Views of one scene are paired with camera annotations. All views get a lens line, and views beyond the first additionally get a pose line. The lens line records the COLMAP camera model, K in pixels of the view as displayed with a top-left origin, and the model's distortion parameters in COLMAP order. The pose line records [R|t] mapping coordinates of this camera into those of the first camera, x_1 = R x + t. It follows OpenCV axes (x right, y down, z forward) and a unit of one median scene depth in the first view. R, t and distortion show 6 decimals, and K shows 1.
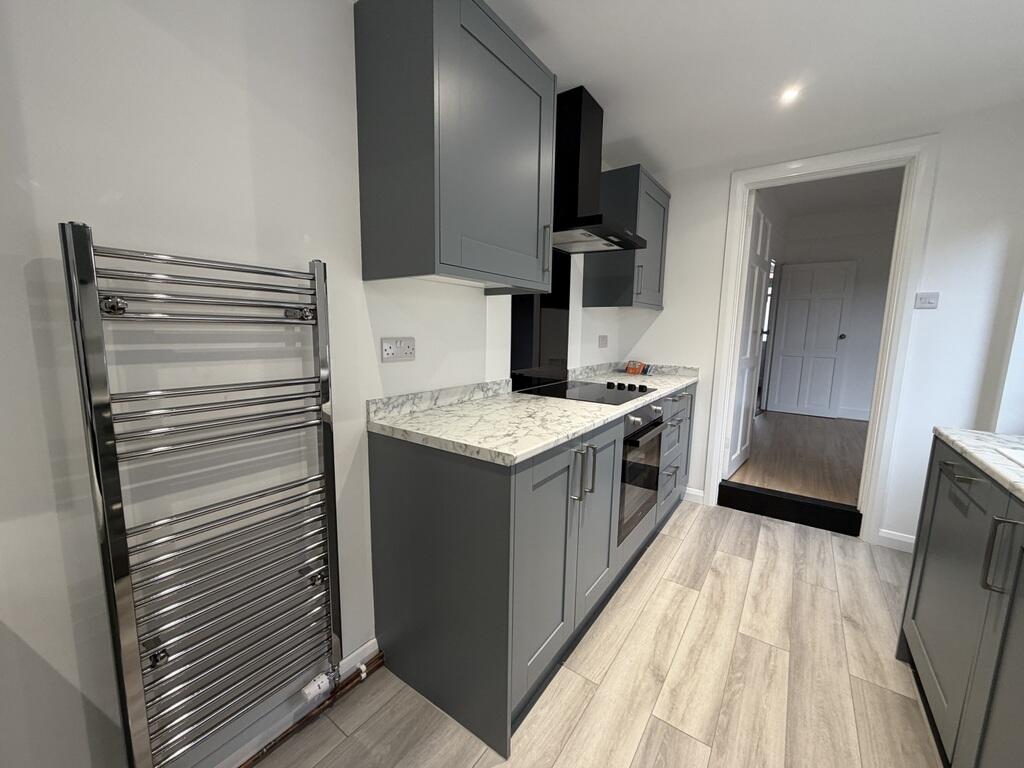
lens RADIAL K [[409.1, 0, 513.5], [0, 409.1, 386.5], [0, 0, 1]] dist [0.003643, 0.000479]
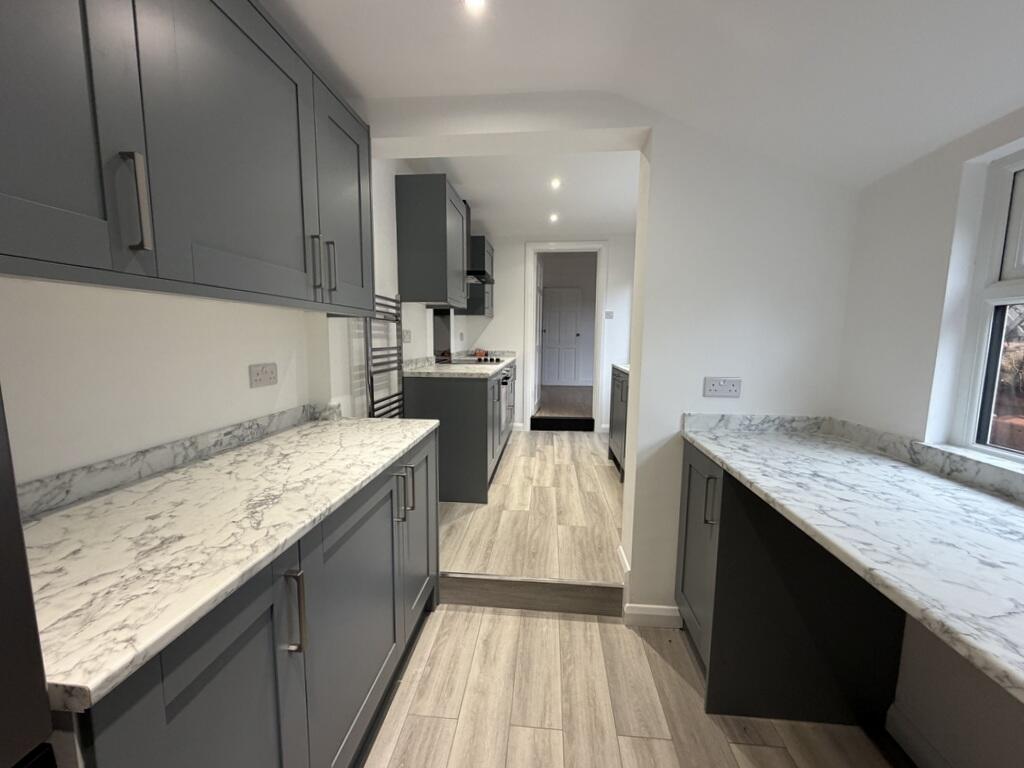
lens RADIAL K [[409.1, 0, 513.5], [0, 409.1, 383.7], [0, 0, 1]] dist [0.003643, 0.000479]
pose [[0.865489, -0.067942, 0.496300, -0.542891], [0.077544, 0.996988, 0.001257, 0.113039], [-0.494890, 0.037397, 0.868150, -0.627517]]
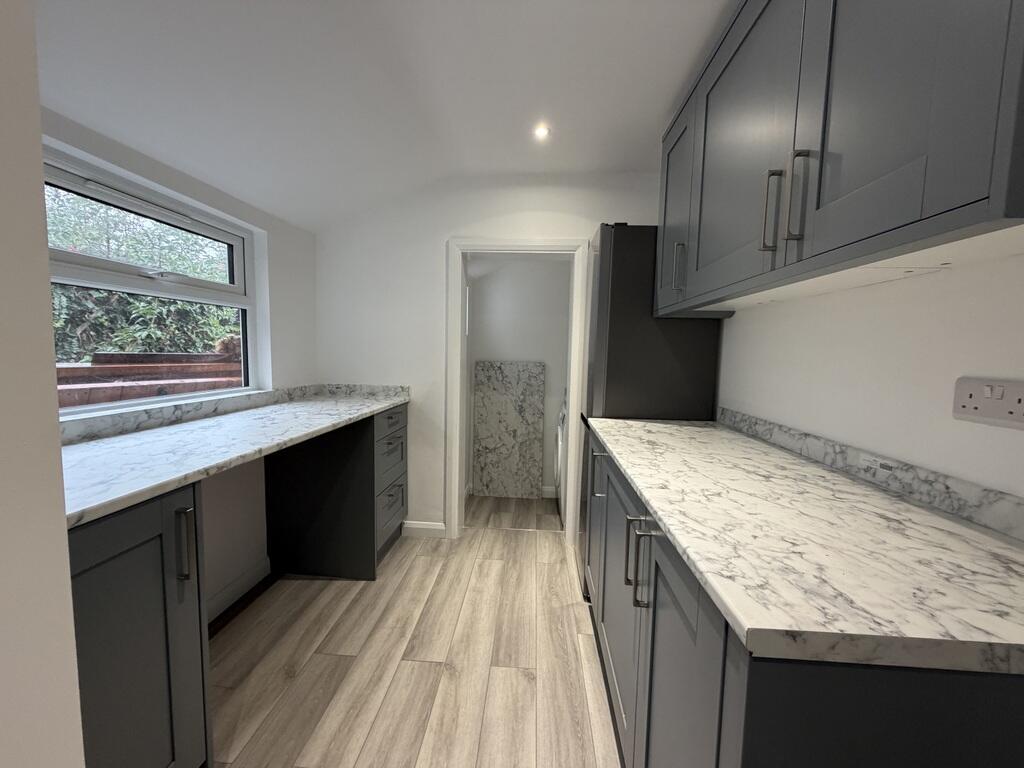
lens RADIAL K [[409.1, 0, 509.6], [0, 409.1, 386.0], [0, 0, 1]] dist [0.003643, 0.000479]
pose [[-0.853516, 0.009601, -0.520978, -0.036408], [-0.109562, 0.974172, 0.197448, 0.028133], [0.509418, 0.225604, -0.830419, 0.295408]]
